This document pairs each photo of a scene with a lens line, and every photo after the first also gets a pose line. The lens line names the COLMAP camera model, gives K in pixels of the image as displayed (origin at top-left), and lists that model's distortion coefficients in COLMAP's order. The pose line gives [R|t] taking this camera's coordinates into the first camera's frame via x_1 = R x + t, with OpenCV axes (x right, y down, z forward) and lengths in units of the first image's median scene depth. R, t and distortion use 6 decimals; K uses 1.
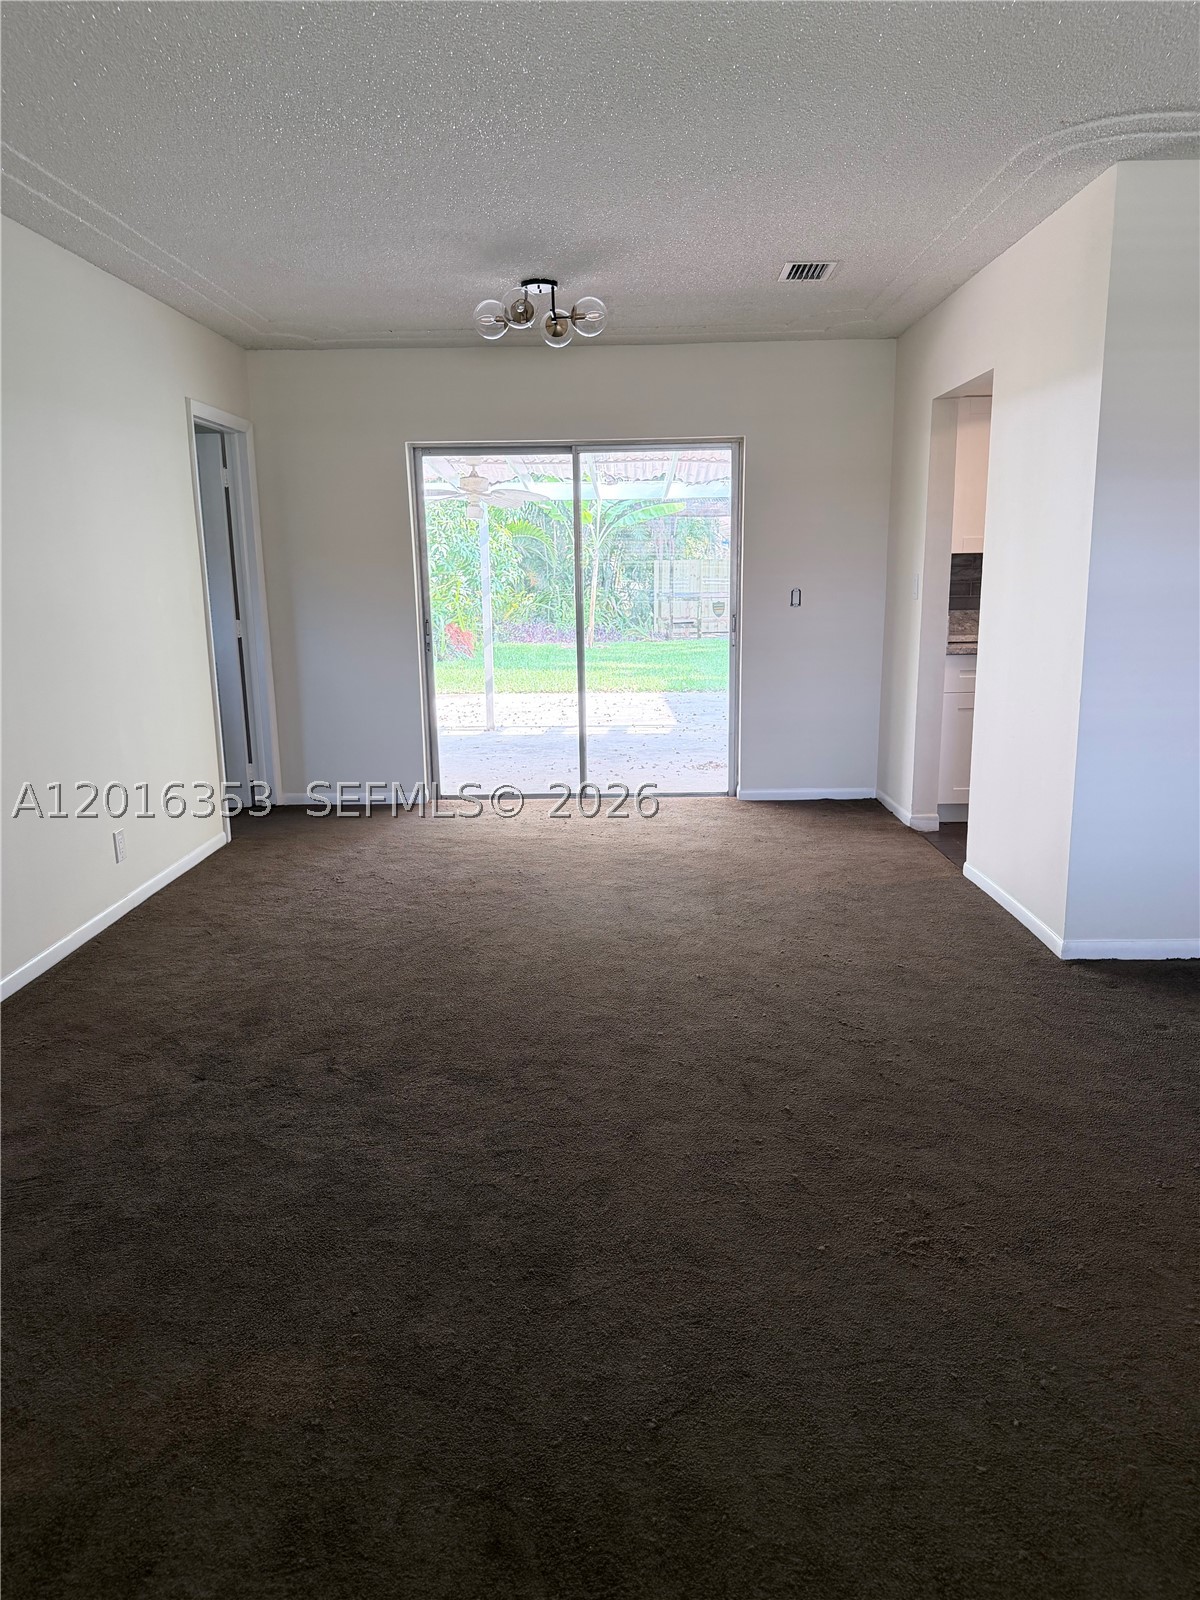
lens RADIAL K [[1113.1, 0, 601.9], [0, 1113.1, 796.6], [0, 0, 1]] dist [0.024365, -0.008635]
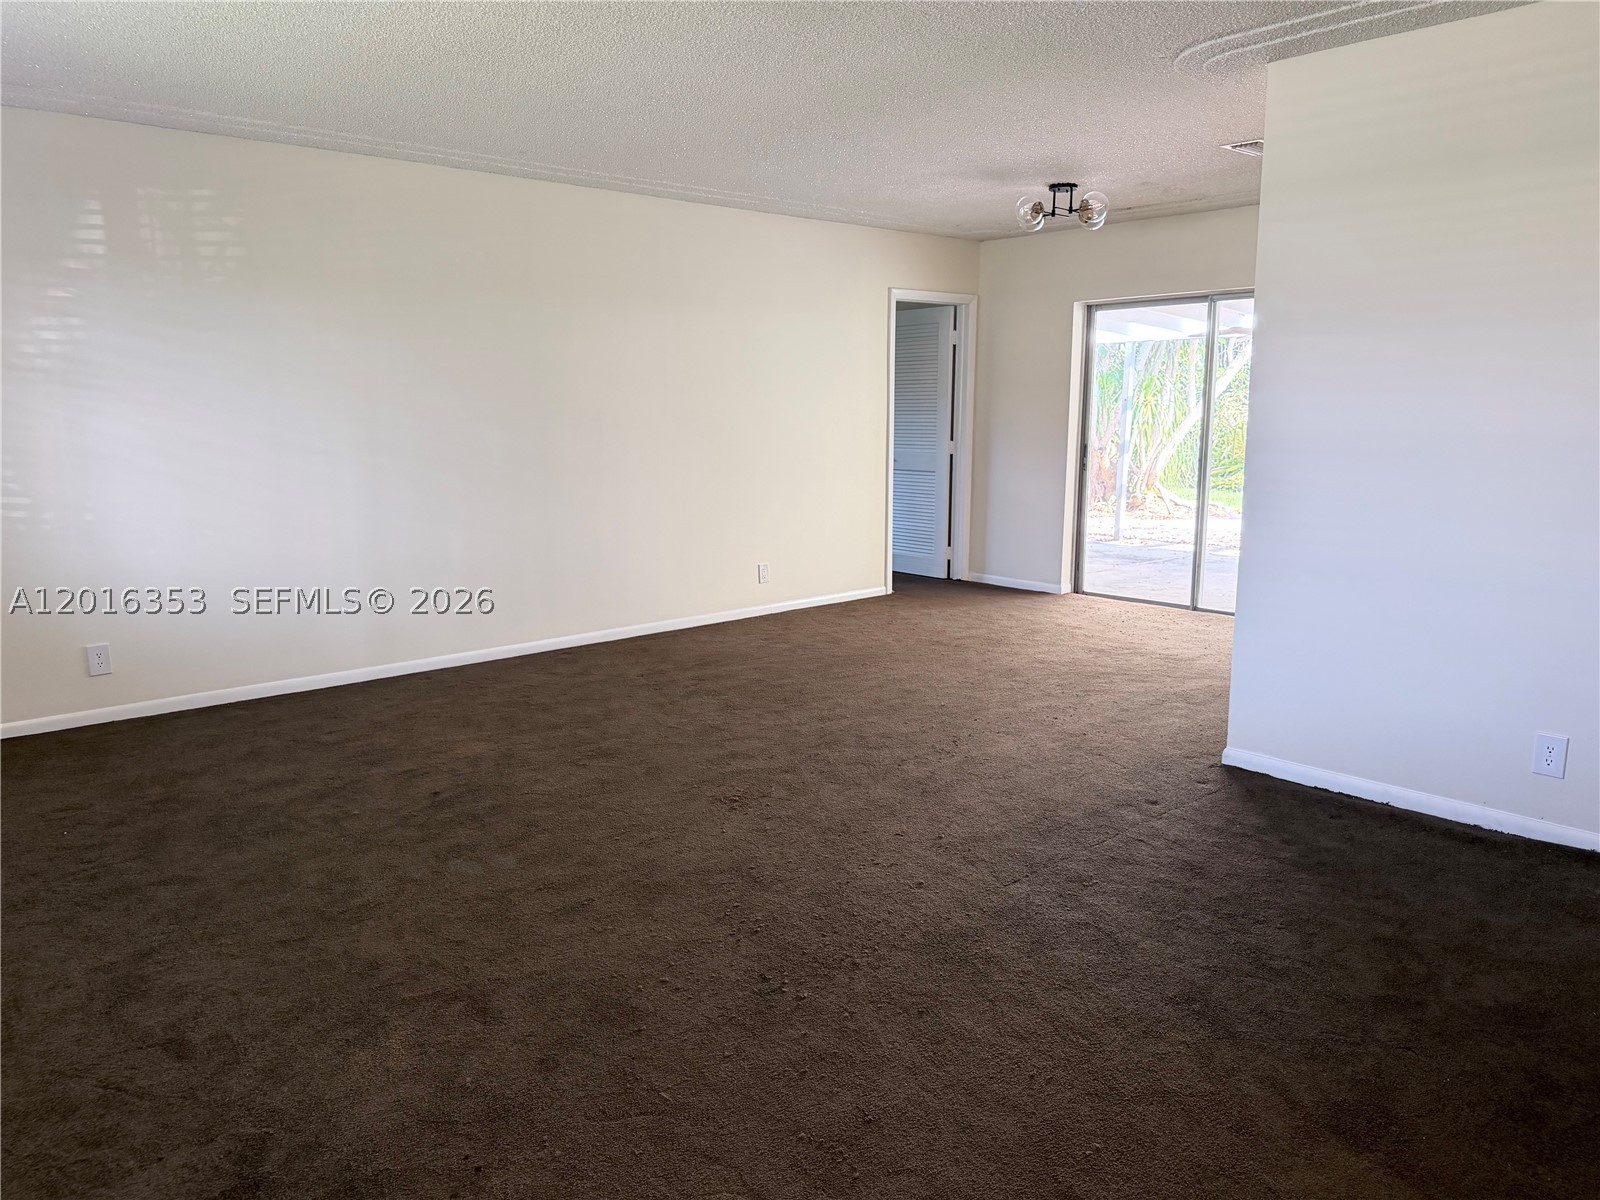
lens RADIAL K [[1113.1, 0, 792.3], [0, 1113.1, 603.6], [0, 0, 1]] dist [0.024365, -0.008635]
pose [[0.668634, 0.142029, -0.729901, 0.834571], [-0.154160, 0.986740, 0.050786, -0.001865], [0.727436, 0.078565, 0.681663, -0.073964]]
